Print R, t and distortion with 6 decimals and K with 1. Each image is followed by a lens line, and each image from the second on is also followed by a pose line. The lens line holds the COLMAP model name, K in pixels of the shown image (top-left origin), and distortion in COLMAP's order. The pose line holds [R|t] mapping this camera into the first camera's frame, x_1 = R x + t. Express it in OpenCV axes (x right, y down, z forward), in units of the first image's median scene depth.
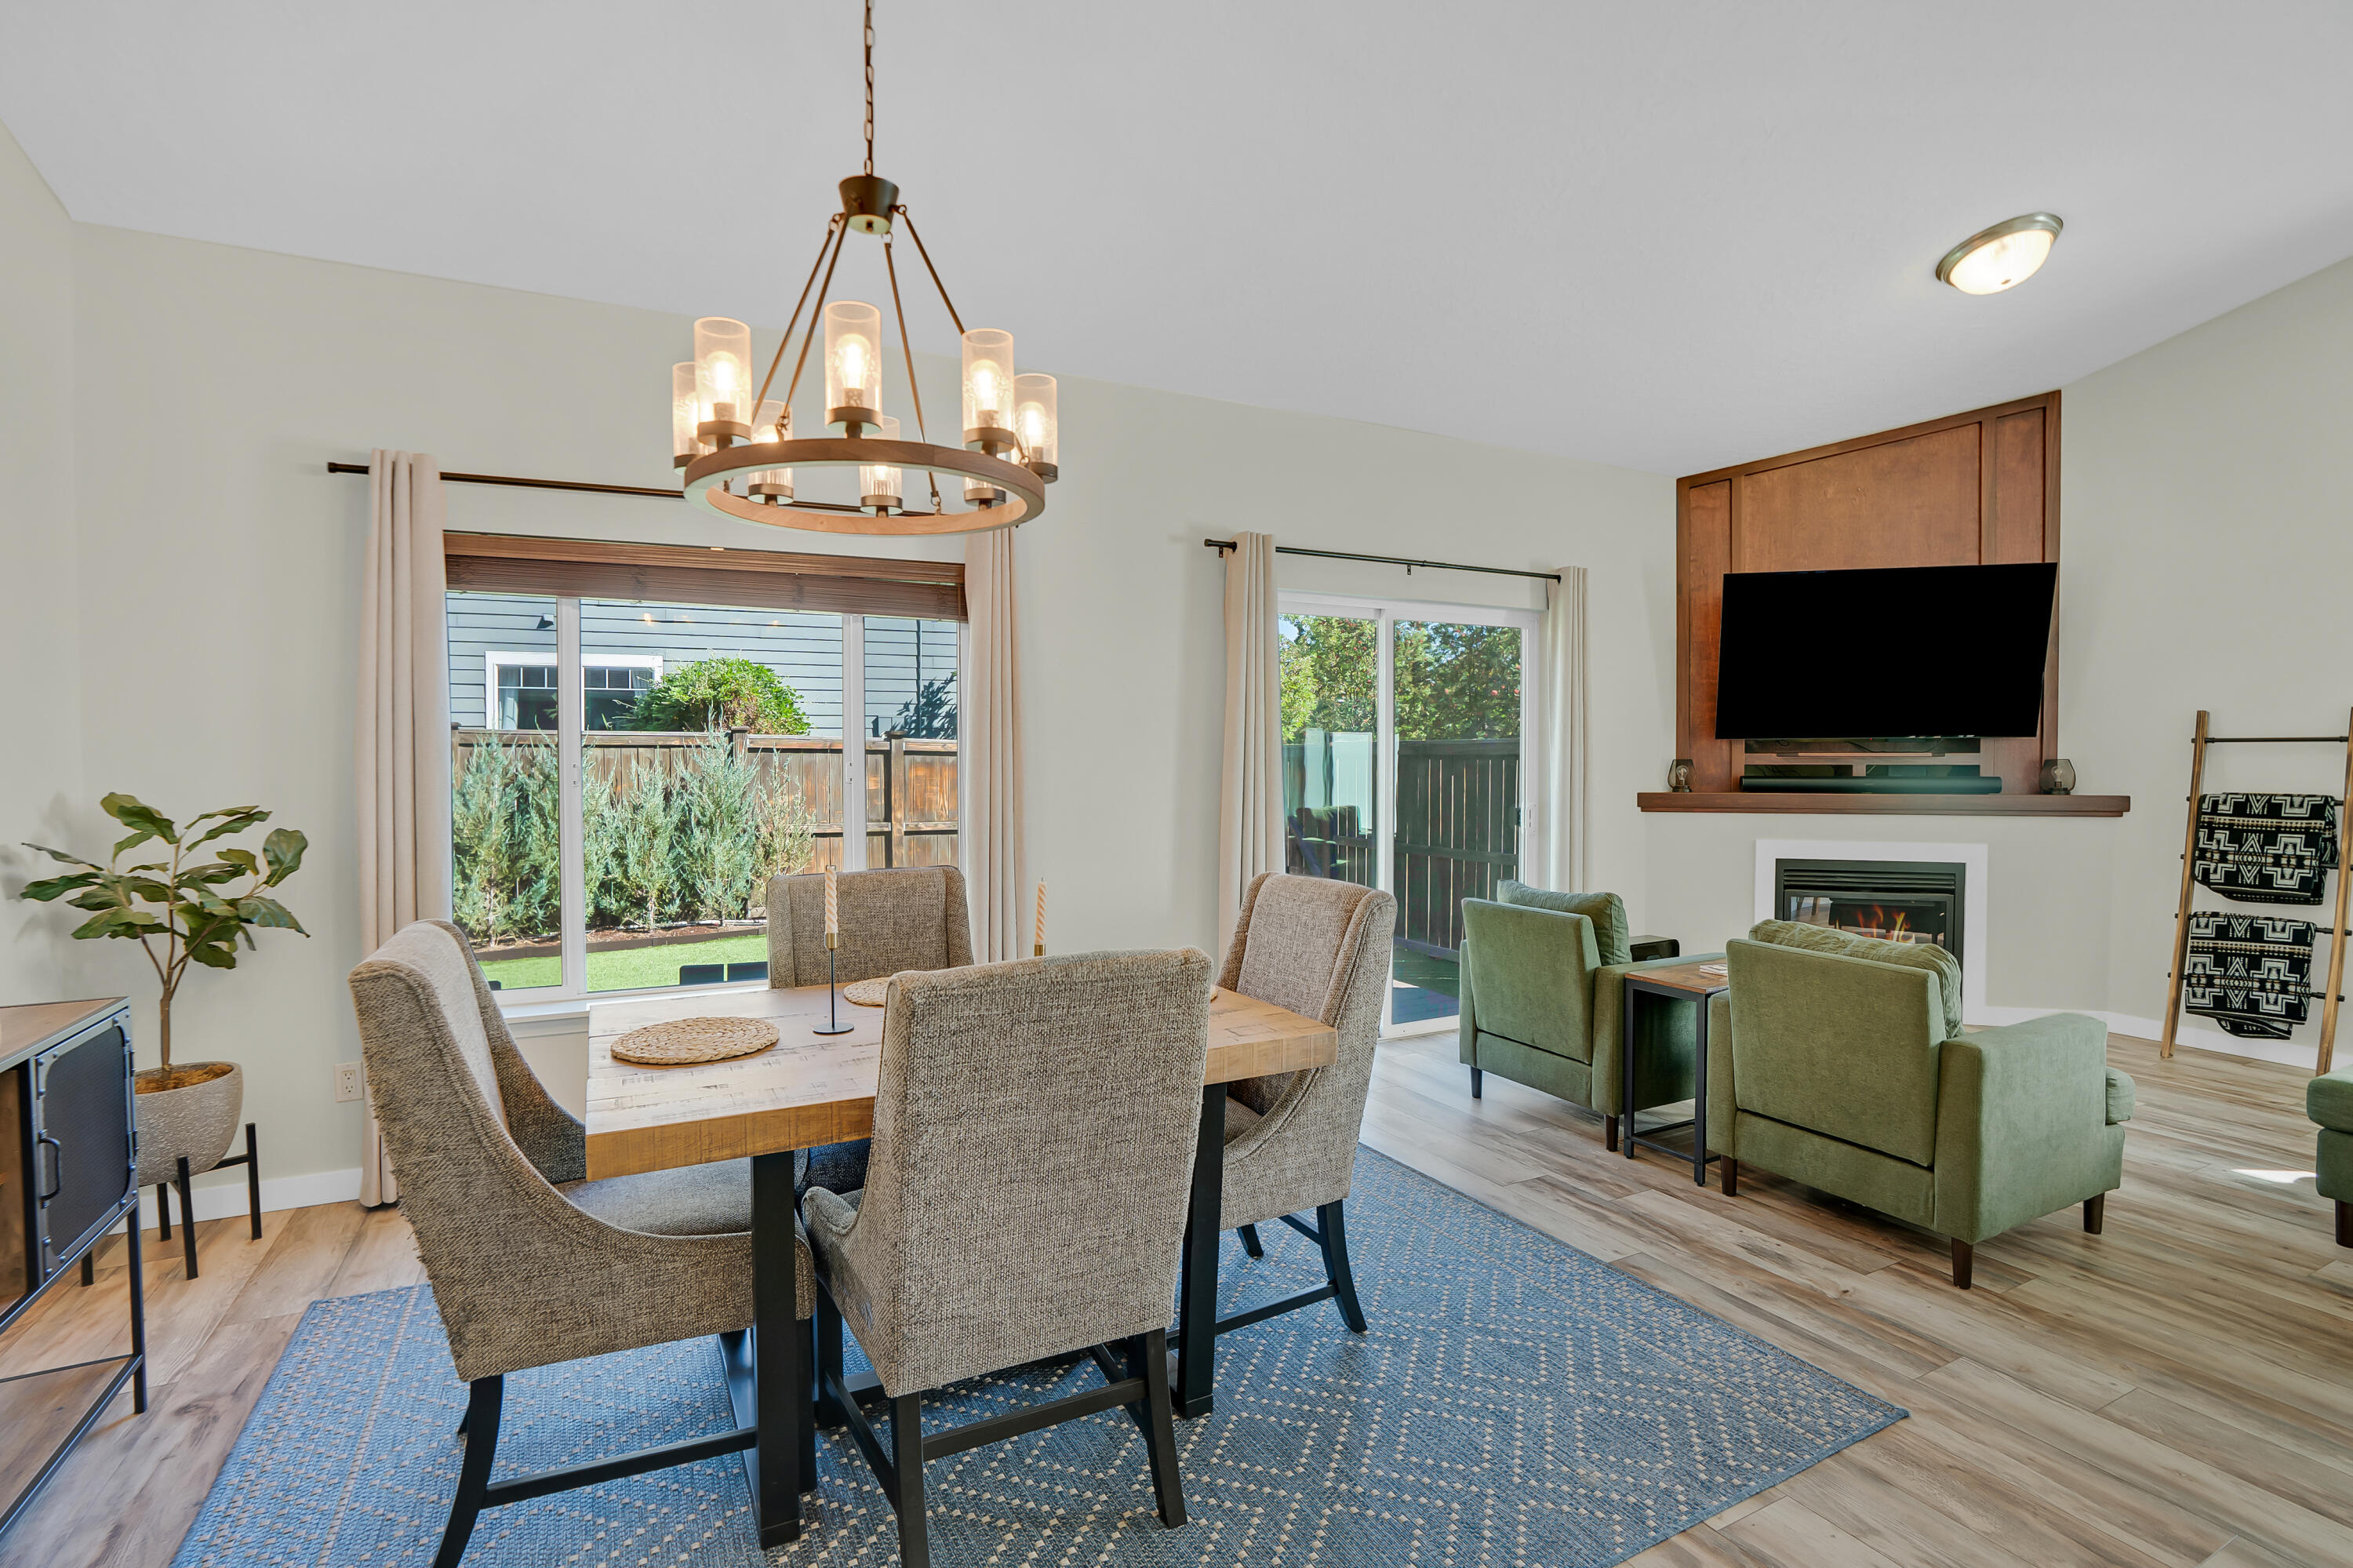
lens RADIAL K [[1113.3, 0, 1161.4], [0, 1113.3, 772.6], [0, 0, 1]] dist [-0.065959, 0.025888]
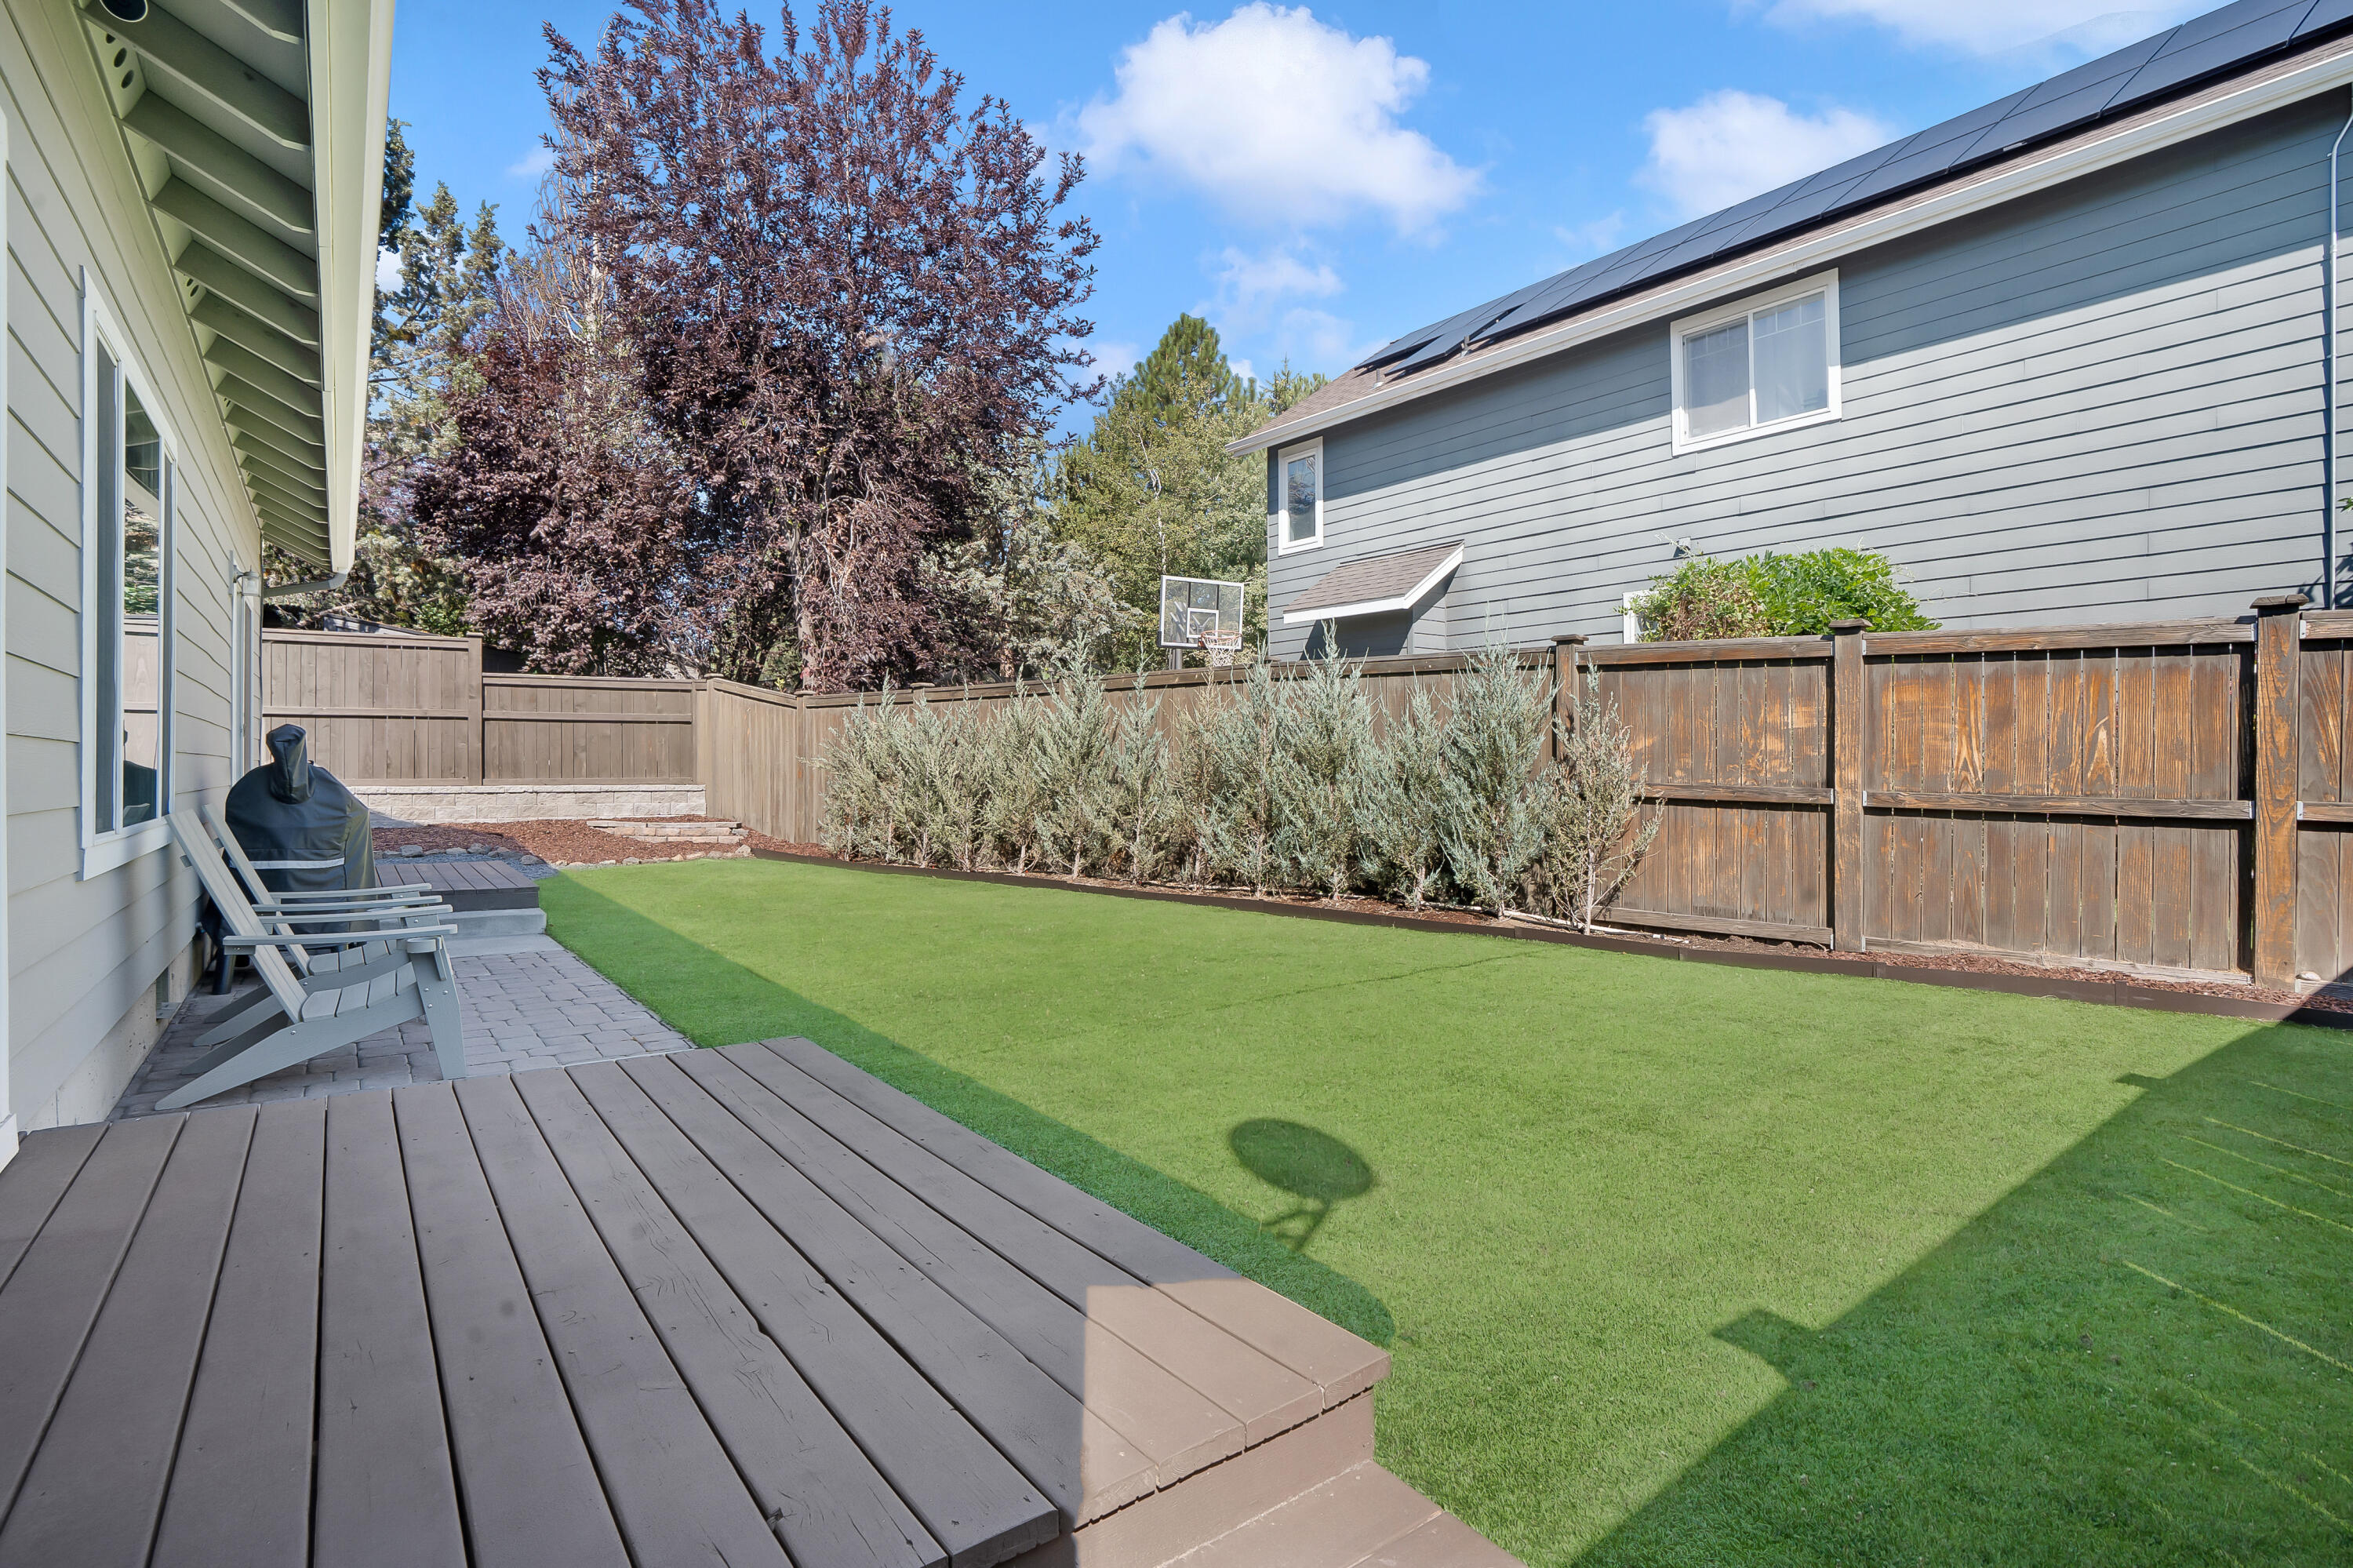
lens RADIAL K [[1113.3, 0, 1161.4], [0, 1113.3, 772.6], [0, 0, 1]] dist [-0.065959, 0.025888]
pose [[0.161637, 0.009144, -0.986808, 0.577085], [-0.018434, 0.999811, 0.006245, 0.099536], [0.986678, 0.017182, 0.161775, 1.481639]]
